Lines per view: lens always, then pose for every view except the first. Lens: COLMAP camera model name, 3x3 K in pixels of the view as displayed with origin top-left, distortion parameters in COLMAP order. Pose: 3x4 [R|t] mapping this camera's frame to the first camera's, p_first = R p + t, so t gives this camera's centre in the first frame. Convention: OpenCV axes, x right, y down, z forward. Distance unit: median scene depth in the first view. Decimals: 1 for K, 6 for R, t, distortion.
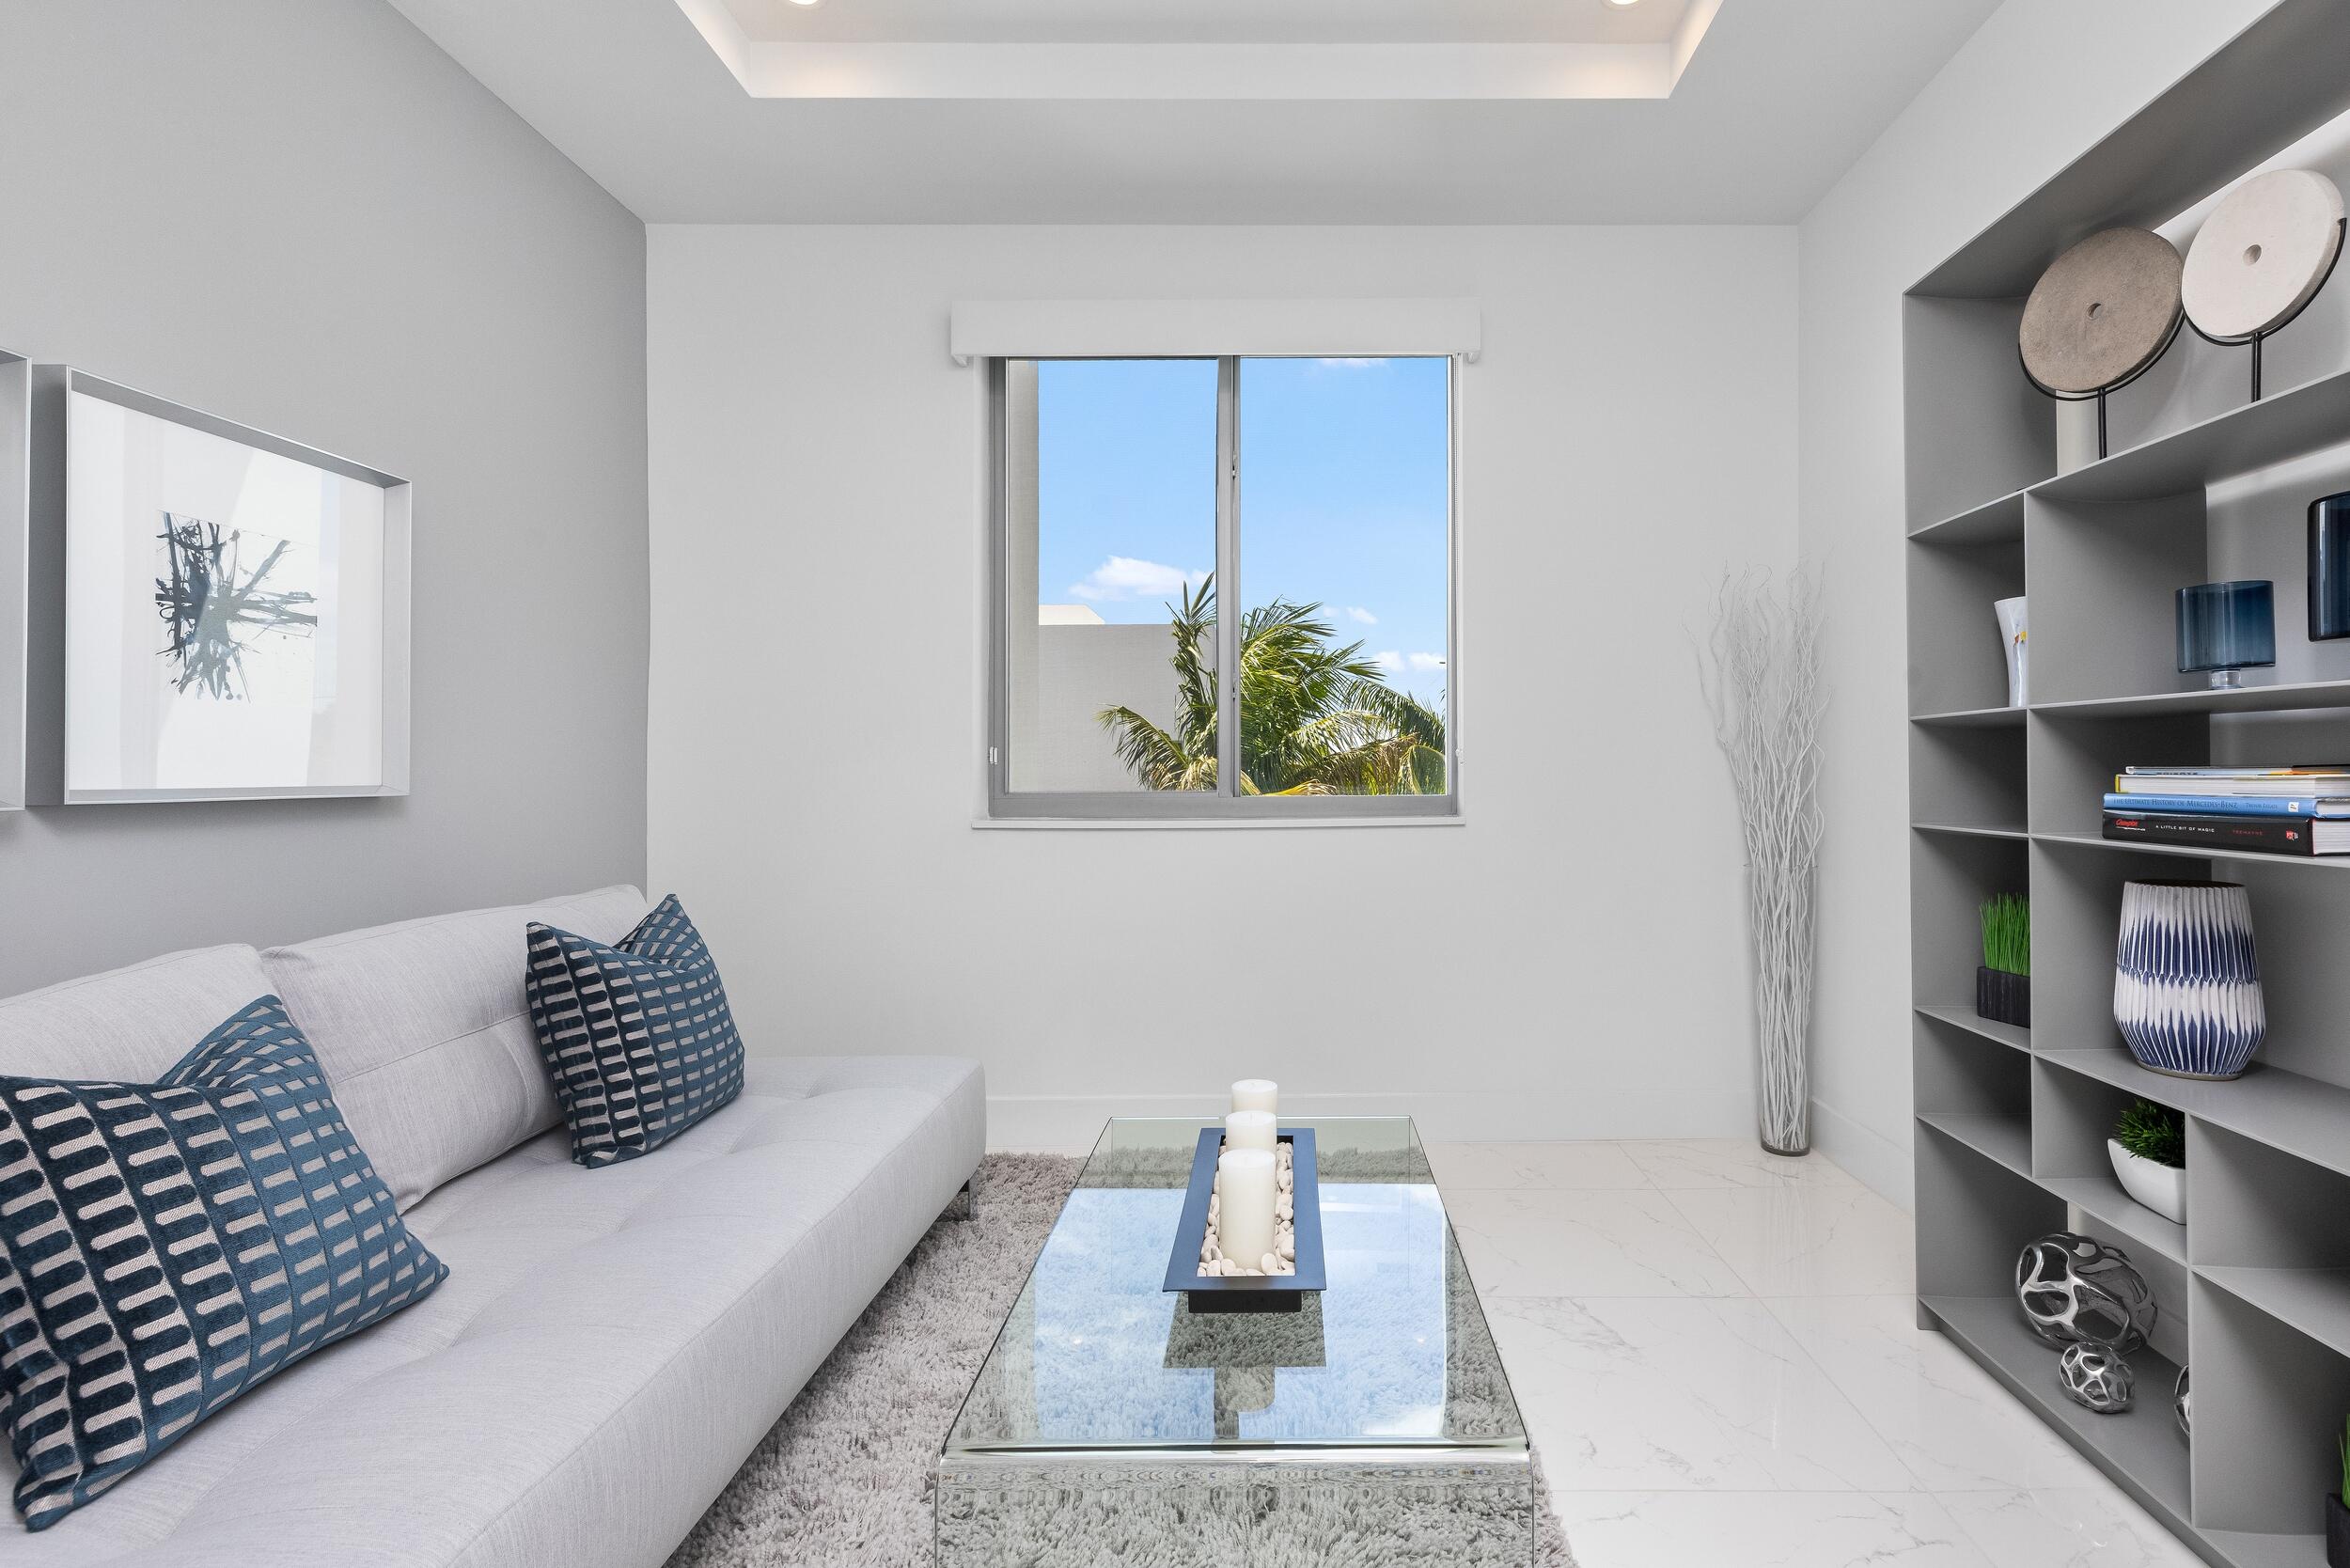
lens RADIAL K [[1113.8, 0, 1174.7], [0, 1113.8, 755.5], [0, 0, 1]] dist [0.001389, 0.000454]
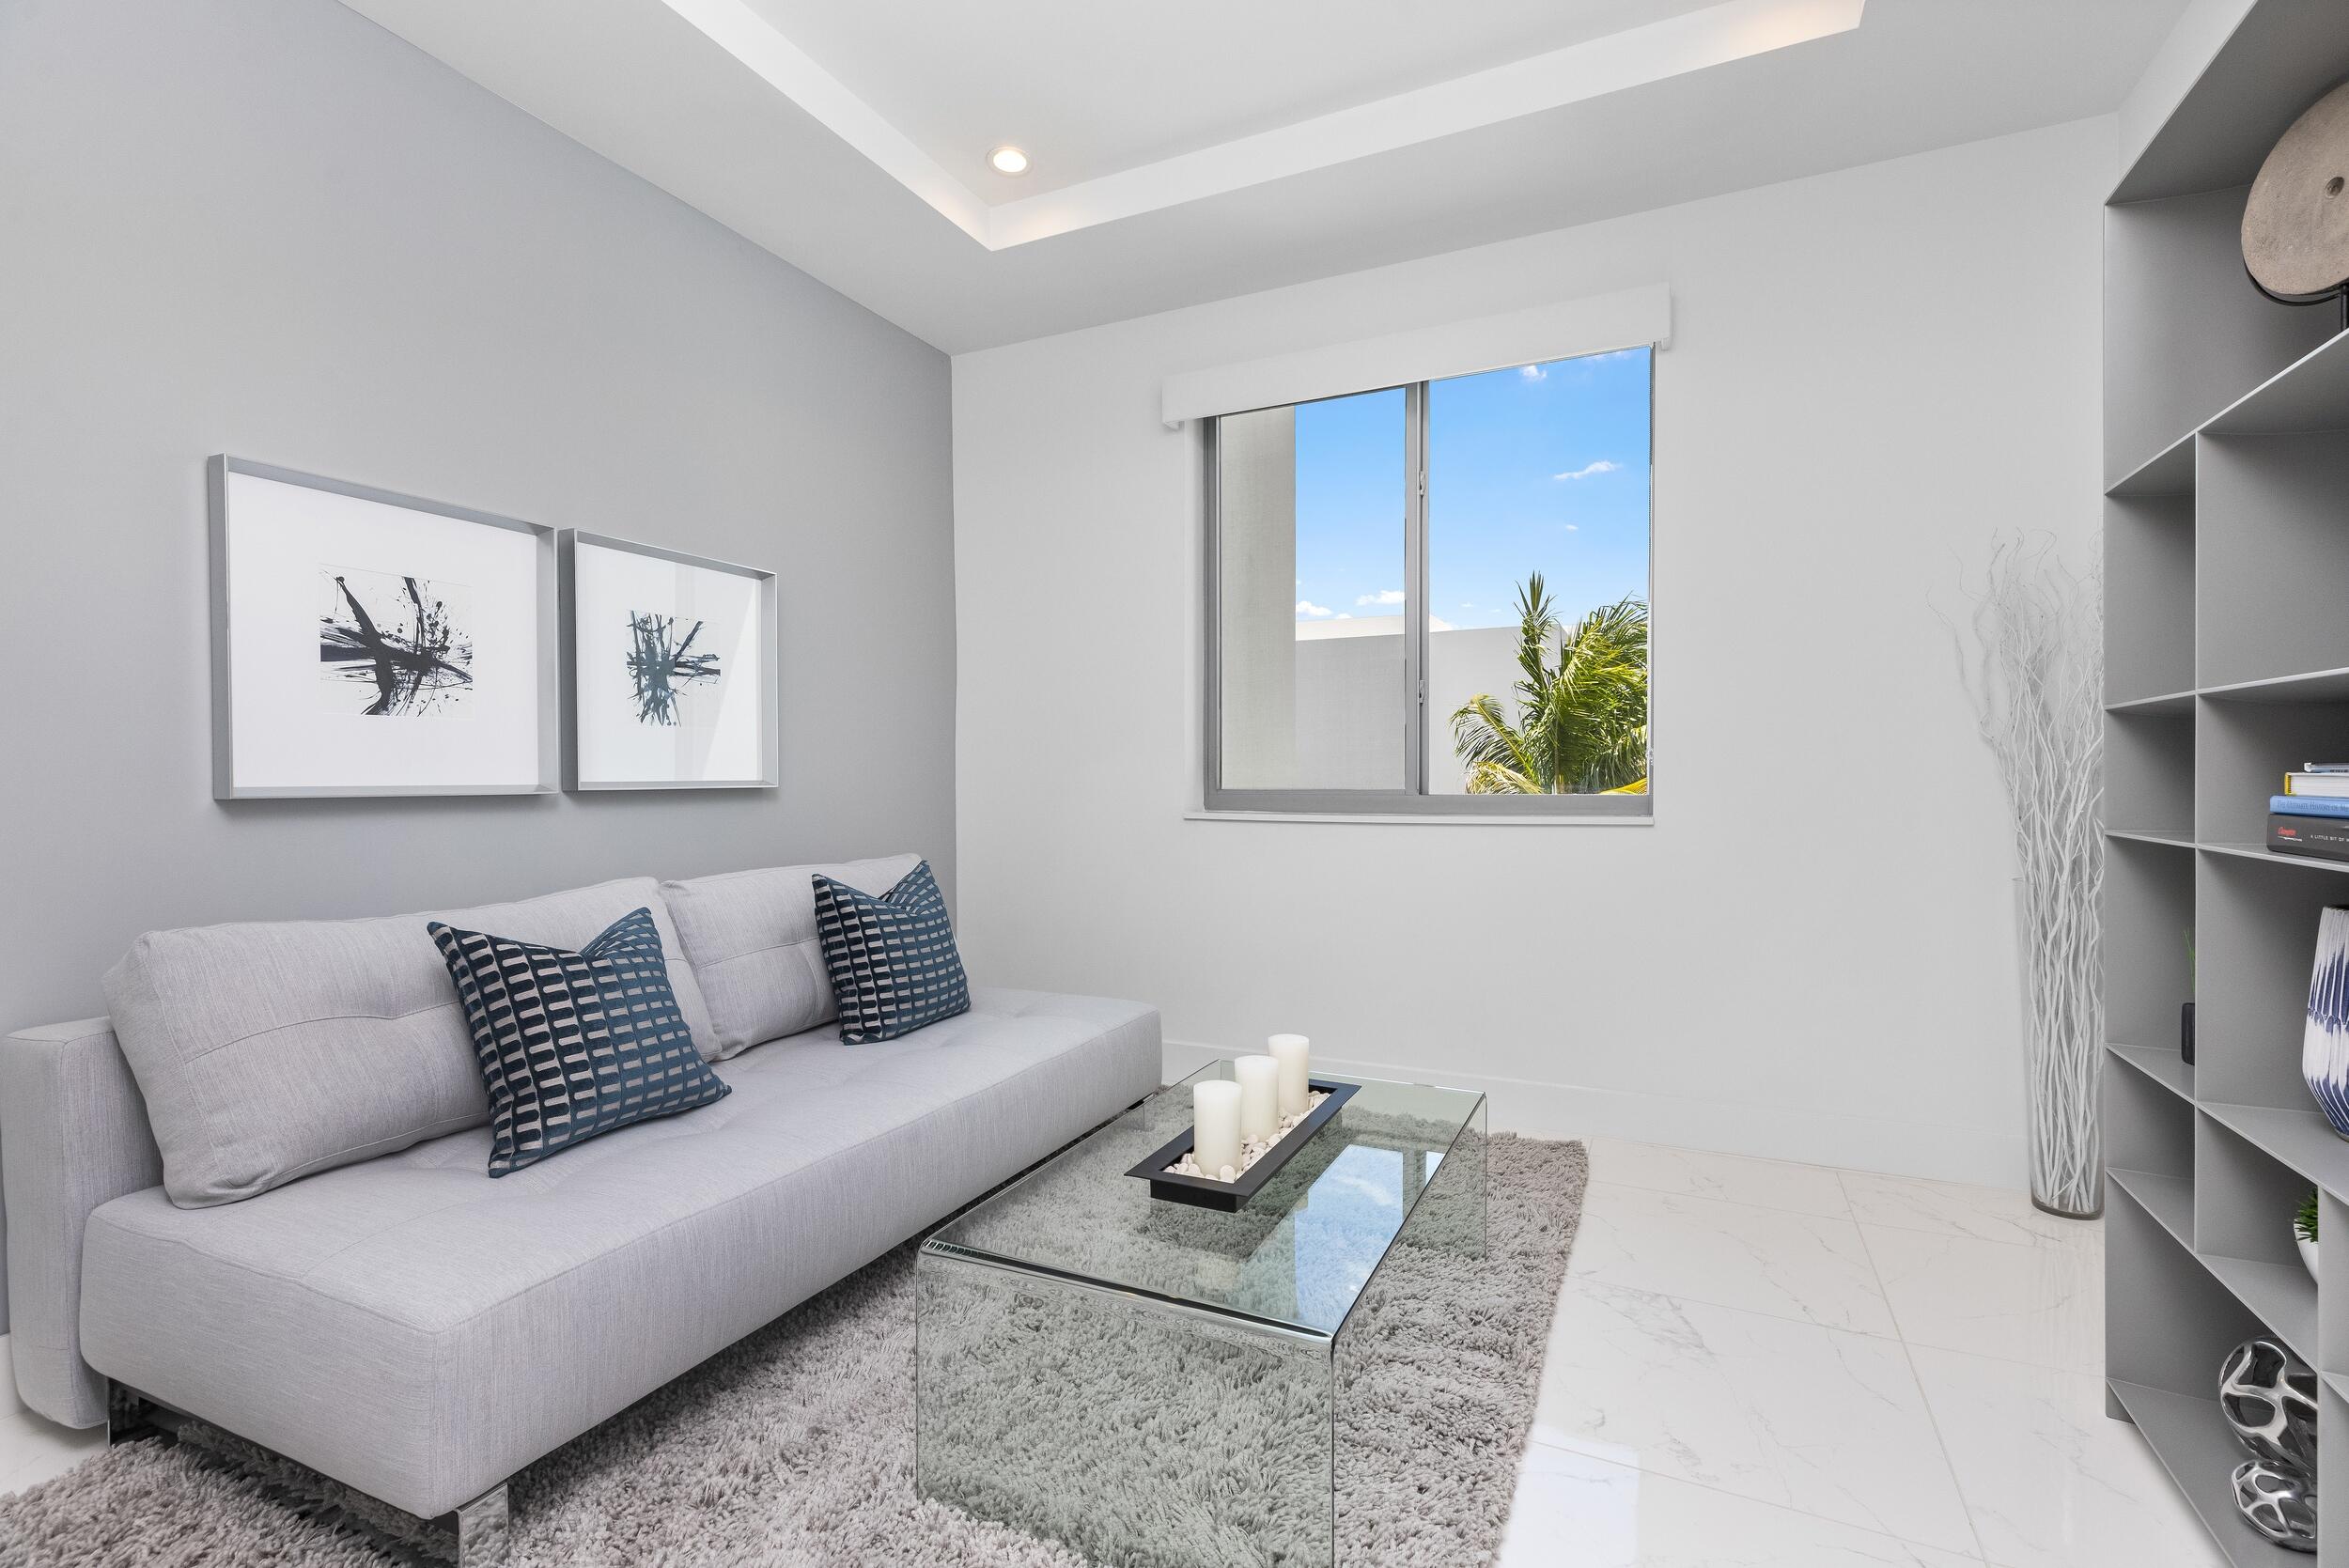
lens RADIAL K [[1068.4, 0, 1169.0], [0, 1068.4, 784.9], [0, 0, 1]] dist [0.001587, 0.000013]
pose [[0.900788, 0.004644, -0.434234, 0.444446], [0.006365, 0.999694, 0.023896, 0.002289], [0.434212, -0.024289, 0.900483, -0.058232]]
